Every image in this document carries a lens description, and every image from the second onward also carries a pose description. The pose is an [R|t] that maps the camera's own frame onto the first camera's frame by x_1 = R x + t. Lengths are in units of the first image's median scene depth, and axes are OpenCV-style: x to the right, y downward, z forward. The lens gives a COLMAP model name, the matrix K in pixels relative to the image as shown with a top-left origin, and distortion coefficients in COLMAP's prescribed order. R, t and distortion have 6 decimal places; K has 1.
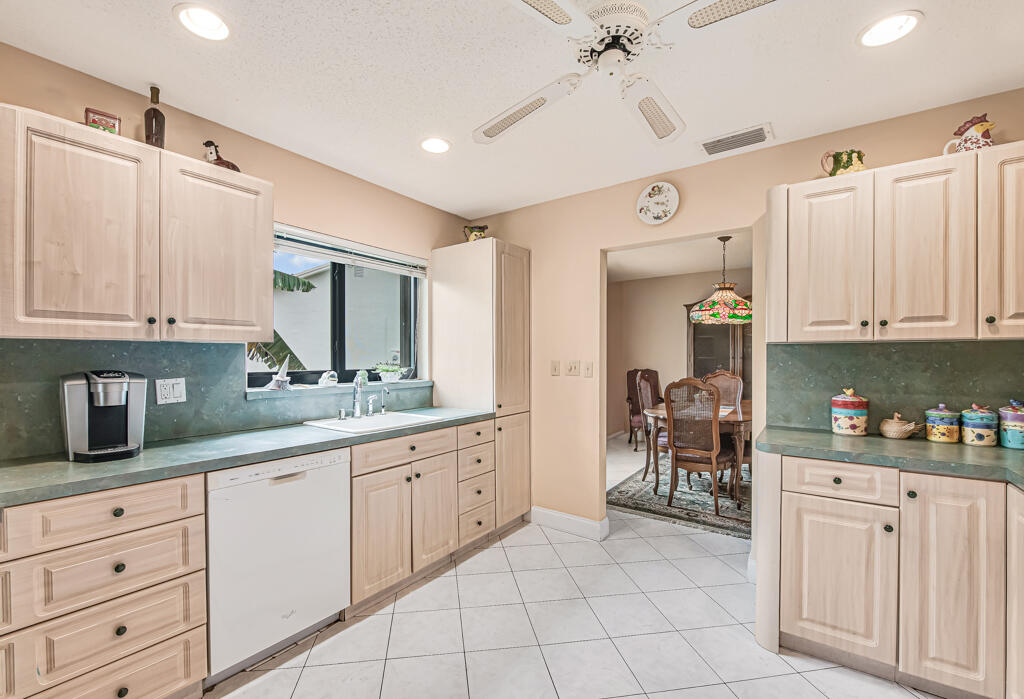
lens RADIAL K [[427.5, 0, 495.3], [0, 427.5, 360.4], [0, 0, 1]] dist [-0.008323, -0.002892]
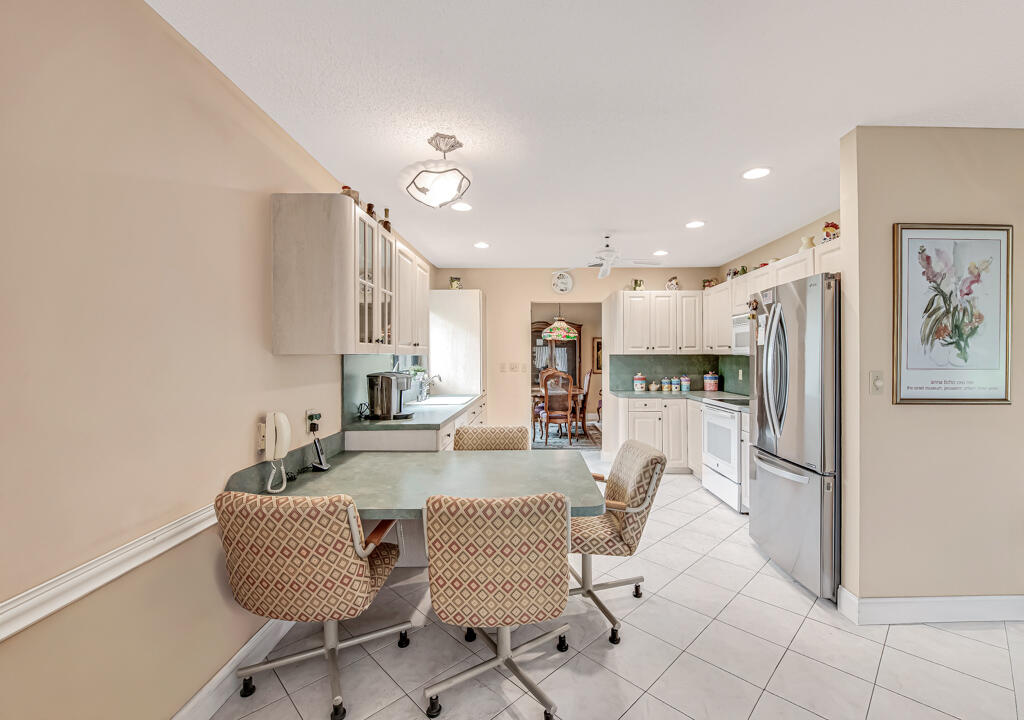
lens RADIAL K [[434.6, 0, 534.7], [0, 434.6, 360.1], [0, 0, 1]] dist [-0.012456, -0.000561]
pose [[0.798920, -0.007904, 0.601385, -1.125353], [0.009943, 0.999951, -0.000067, -0.014547], [-0.601355, 0.006033, 0.798959, -0.636214]]
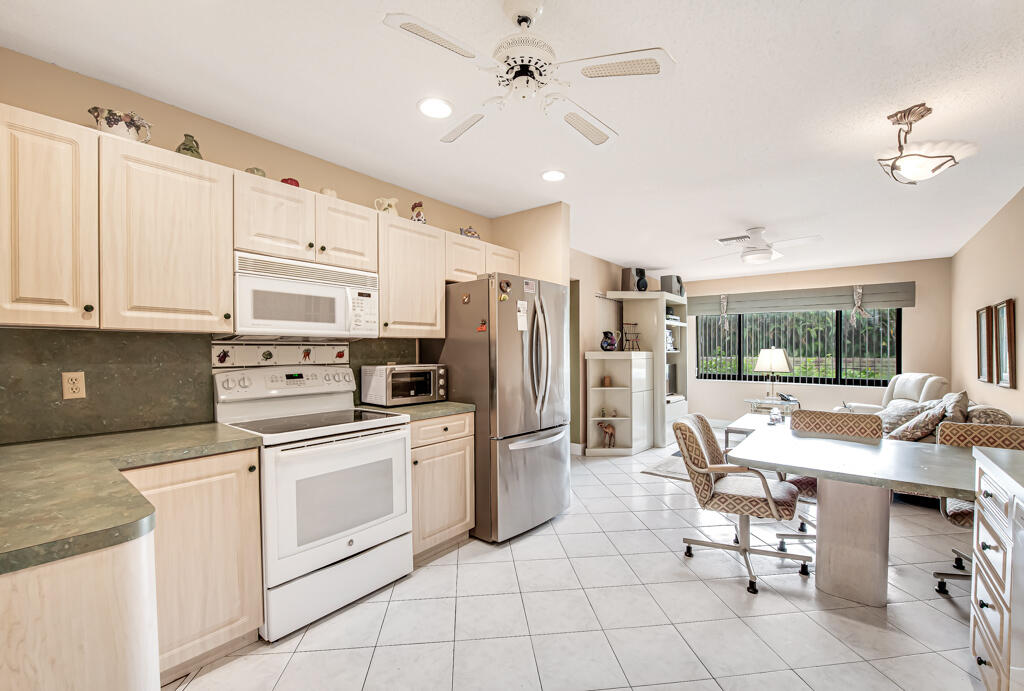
lens RADIAL K [[426.1, 0, 513.0], [0, 426.1, 356.3], [0, 0, 1]] dist [-0.017233, -0.000512]
pose [[-0.999410, -0.002460, 0.034254, 0.151338], [-0.001728, 0.999770, 0.021367, -0.003471], [-0.034298, 0.021295, -0.999185, 1.232558]]
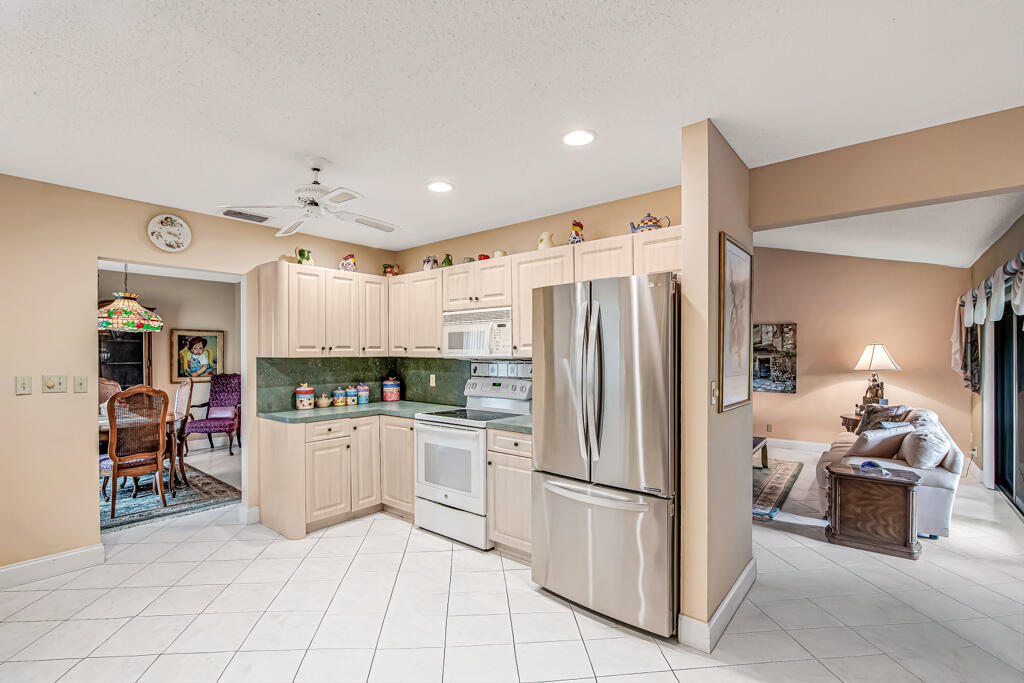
lens RADIAL K [[453.8, 0, 509.6], [0, 453.8, 356.4], [0, 0, 1]] dist [-0.014130, -0.000992]
pose [[0.047213, -0.009568, 0.998839, -0.934021], [0.012052, 0.999887, 0.009008, -0.048476], [-0.998812, 0.011613, 0.047323, 0.053817]]
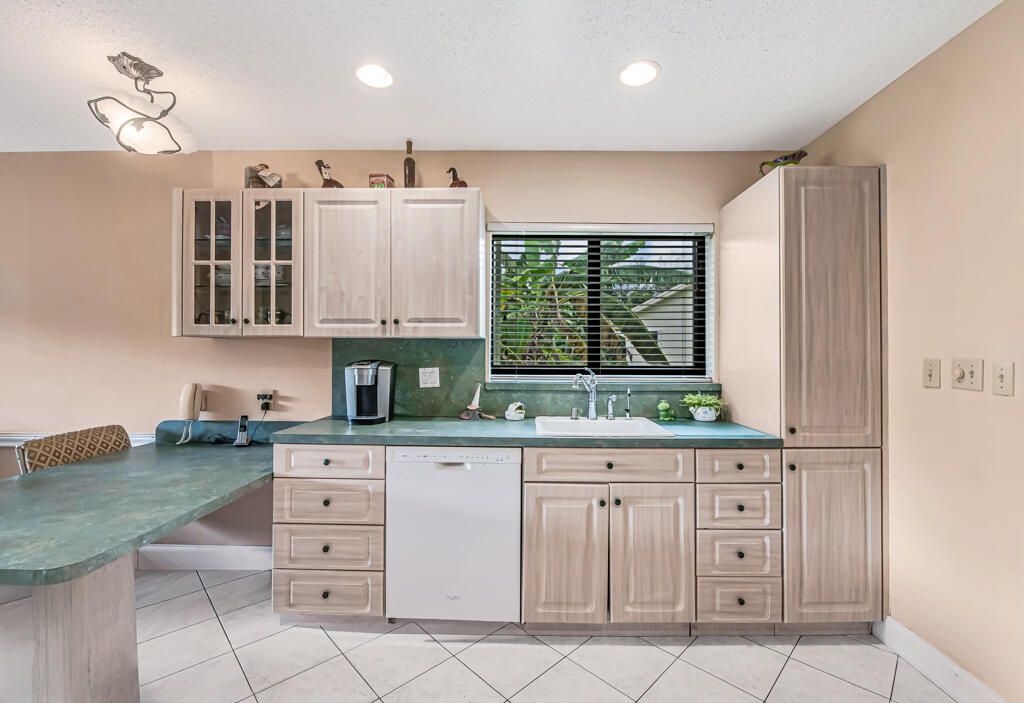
lens RADIAL K [[427.5, 0, 517.3], [0, 427.5, 353.6], [0, 0, 1]] dist [-0.008323, -0.002892]
pose [[0.596265, 0.005567, -0.802768, 0.353533], [-0.011721, 0.999930, -0.001772, 0.000253], [0.802702, 0.010466, 0.596288, 0.397563]]
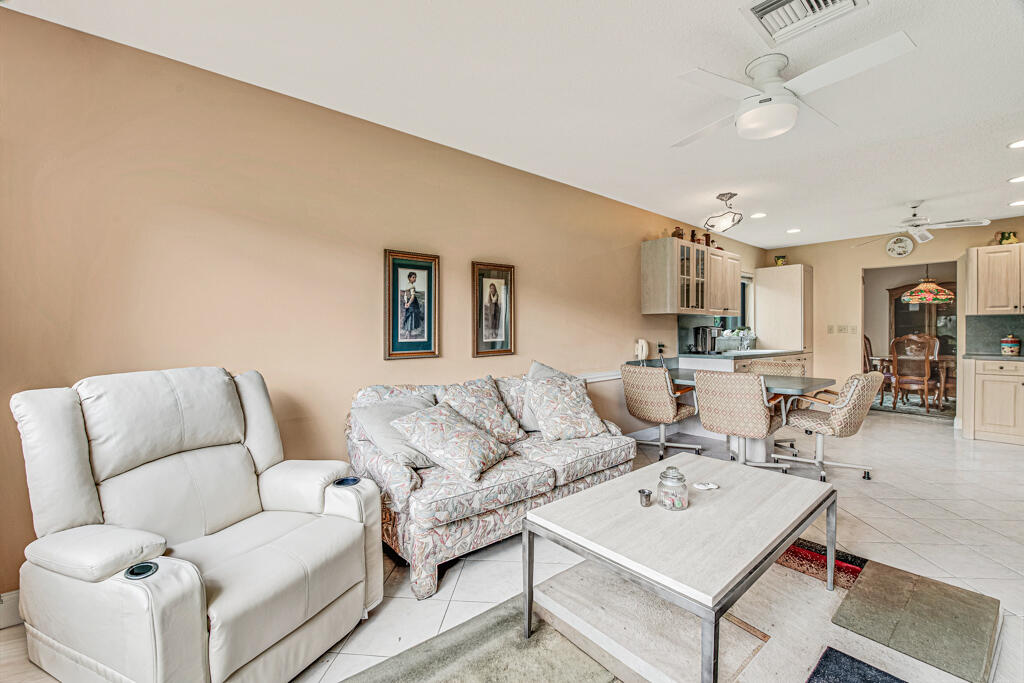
lens RADIAL K [[413.3, 0, 512.9], [0, 413.3, 332.3], [0, 0, 1]] dist [-0.012935, -0.002025]
pose [[0.970881, 0.001378, -0.239557, -1.140764], [-0.002976, 0.999976, -0.006307, 0.067874], [0.239542, 0.006837, 0.970862, -1.603422]]
